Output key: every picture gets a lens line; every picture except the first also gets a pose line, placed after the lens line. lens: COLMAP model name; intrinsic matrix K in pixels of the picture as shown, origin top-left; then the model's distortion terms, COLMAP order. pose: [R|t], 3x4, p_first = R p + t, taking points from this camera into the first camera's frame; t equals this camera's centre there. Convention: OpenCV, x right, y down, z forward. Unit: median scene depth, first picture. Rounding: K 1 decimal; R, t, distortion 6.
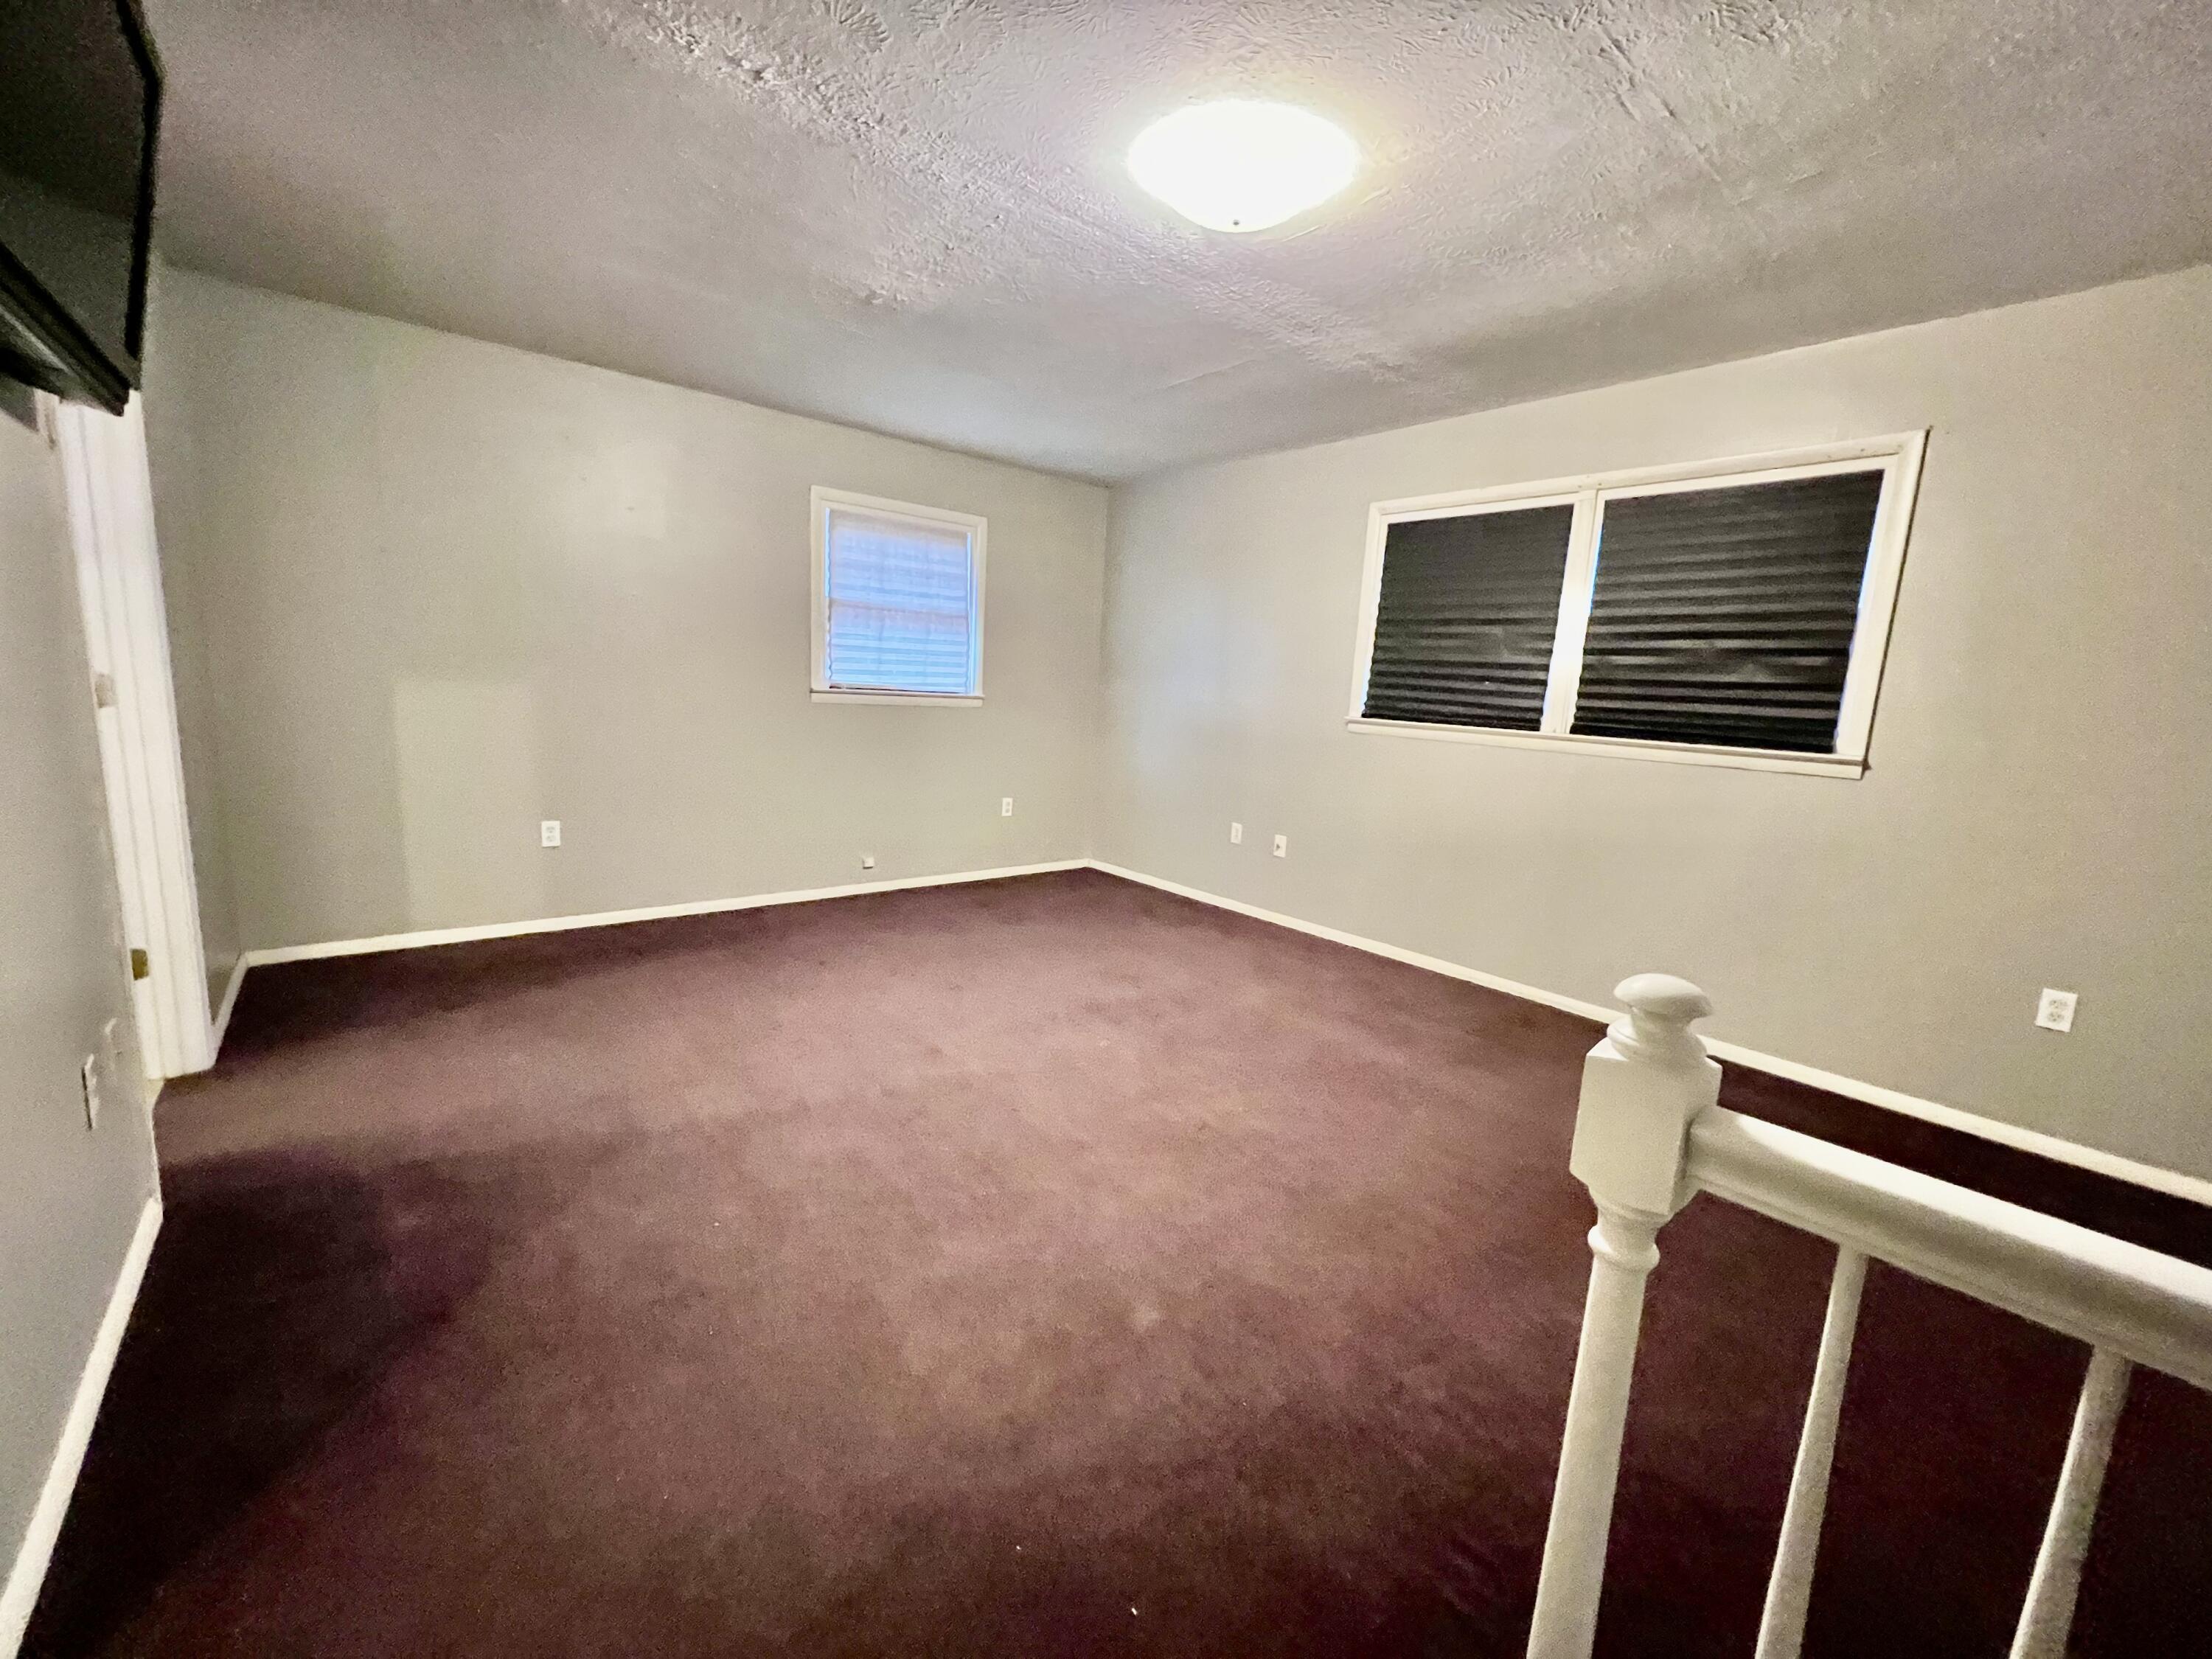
lens RADIAL K [[880.1, 0, 1103.5], [0, 880.1, 812.6], [0, 0, 1]] dist [0.004062, 0.000426]
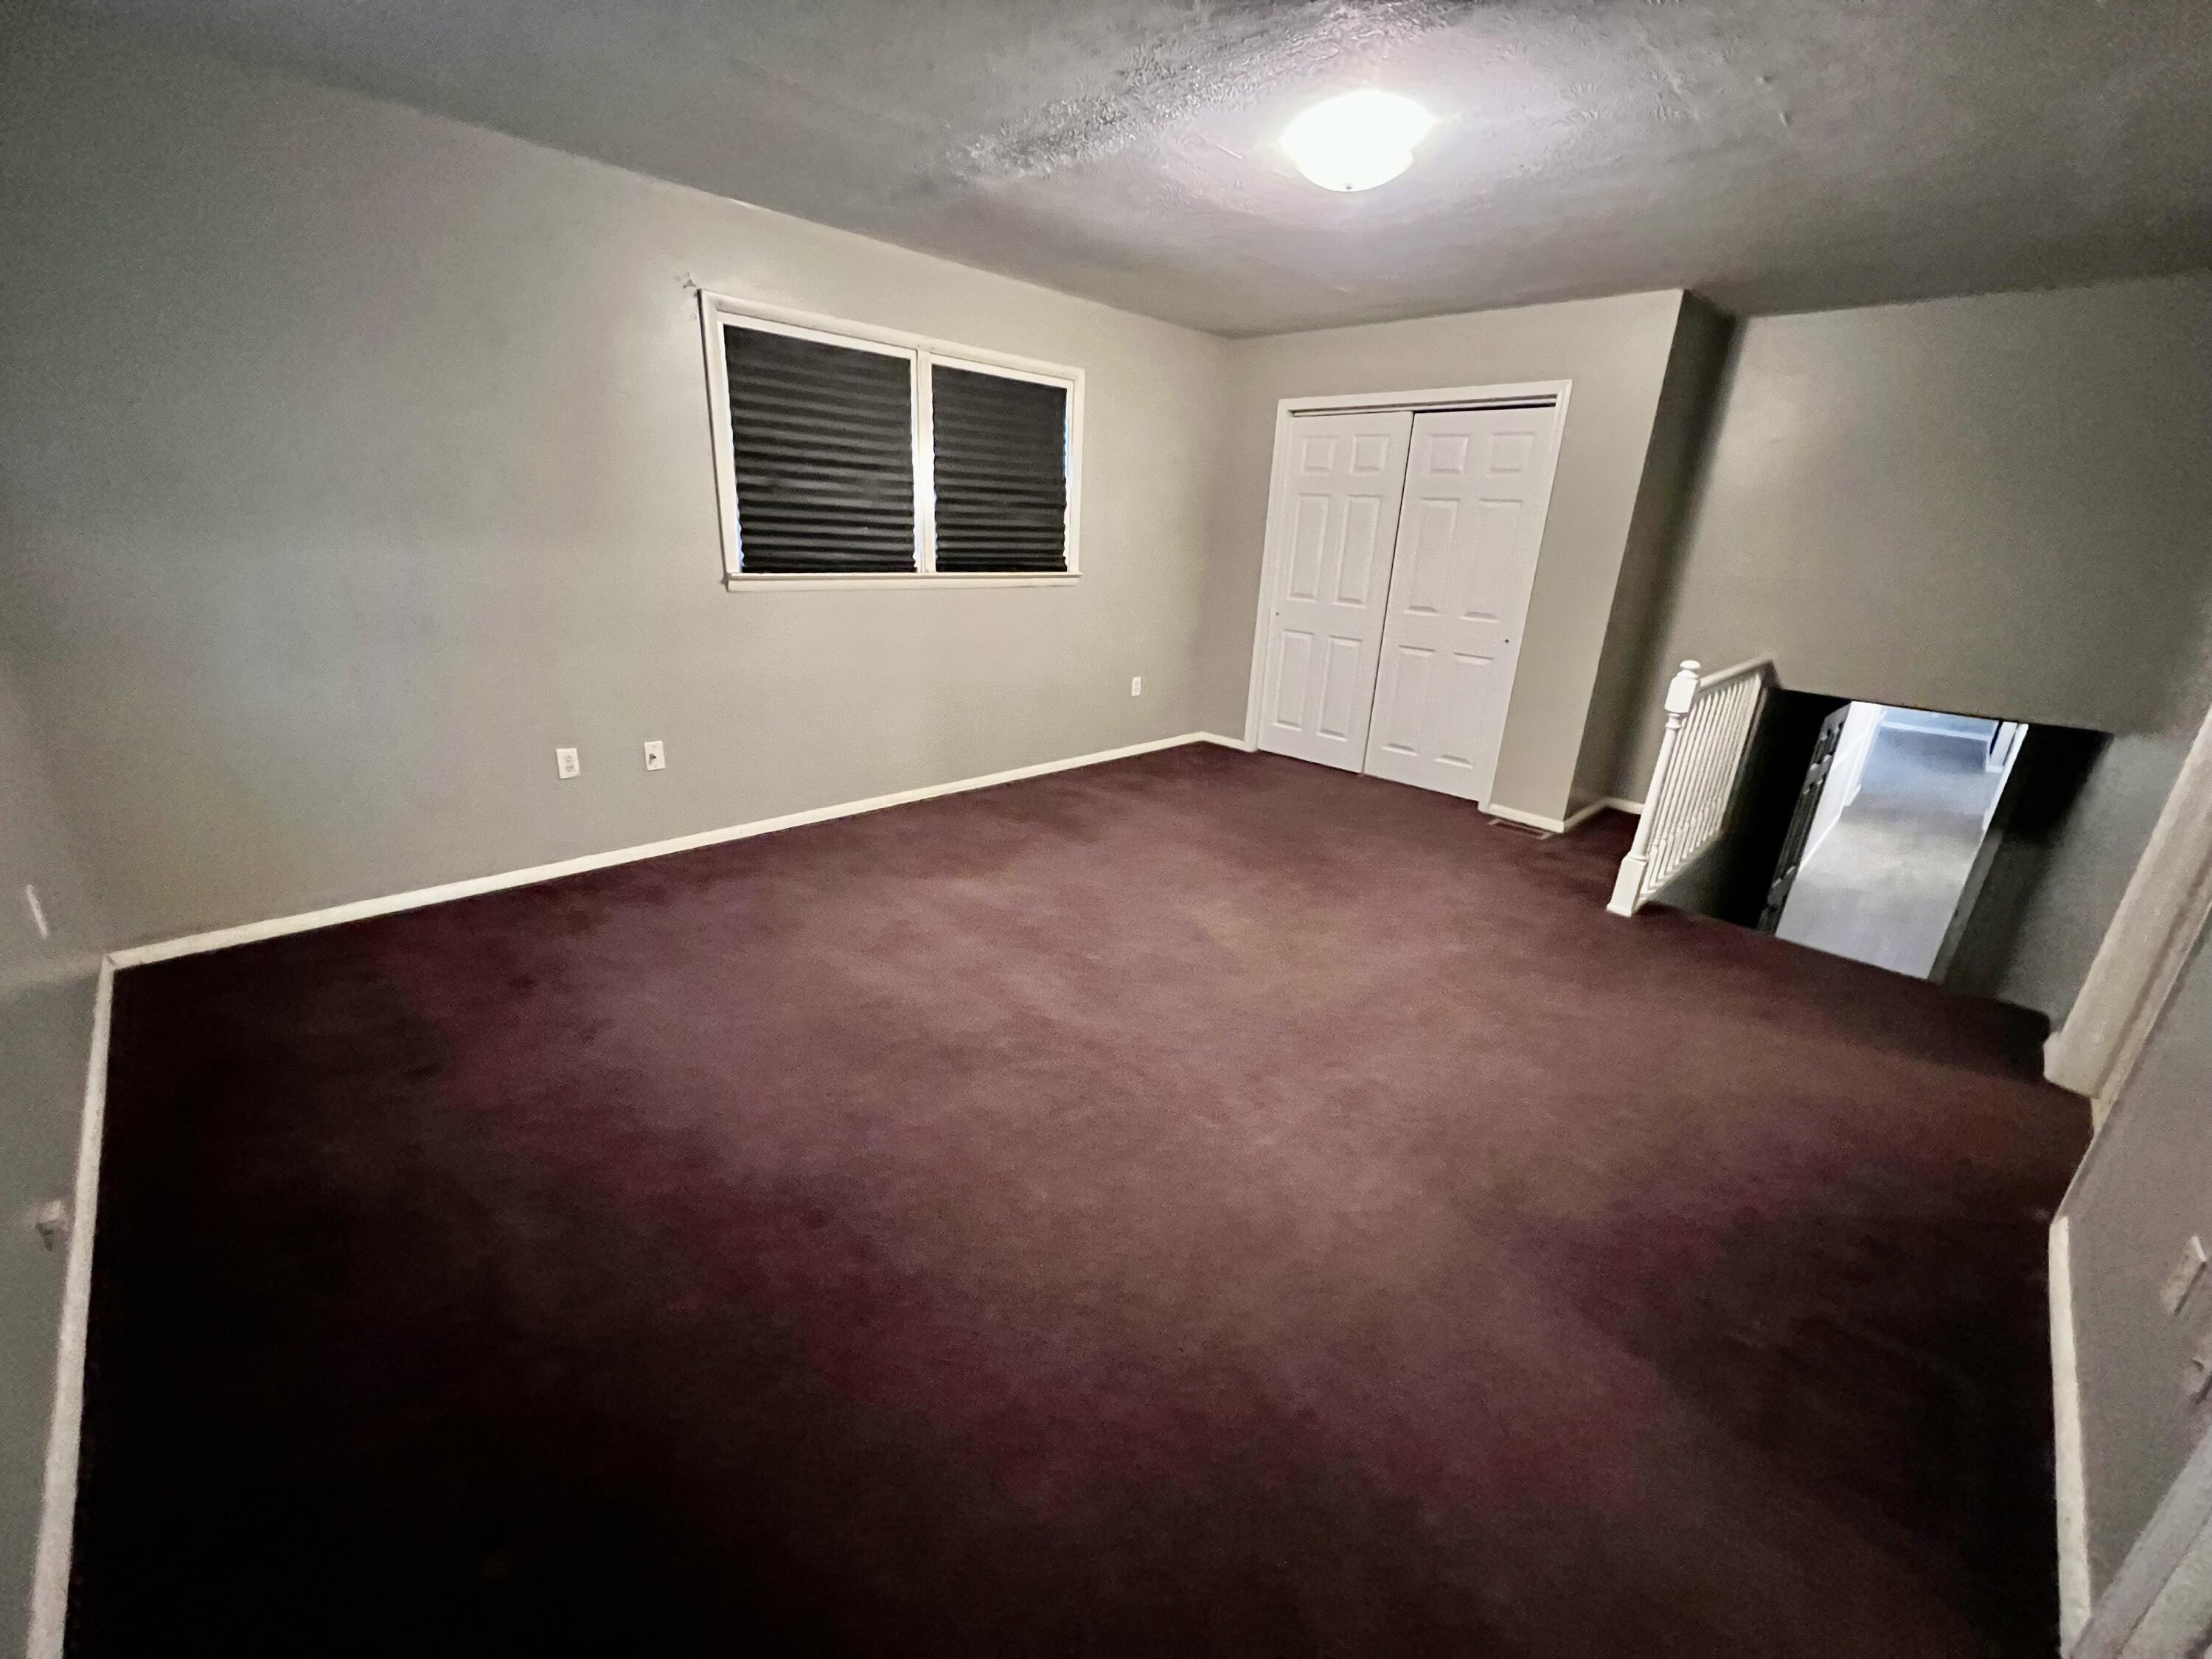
lens RADIAL K [[880.1, 0, 1100.7], [0, 880.1, 844.8], [0, 0, 1]] dist [0.004062, 0.000426]
pose [[-0.074912, -0.378847, 0.922423, -0.723817], [0.115799, 0.915459, 0.385391, -0.181230], [-0.990444, 0.135686, -0.024709, 0.834813]]
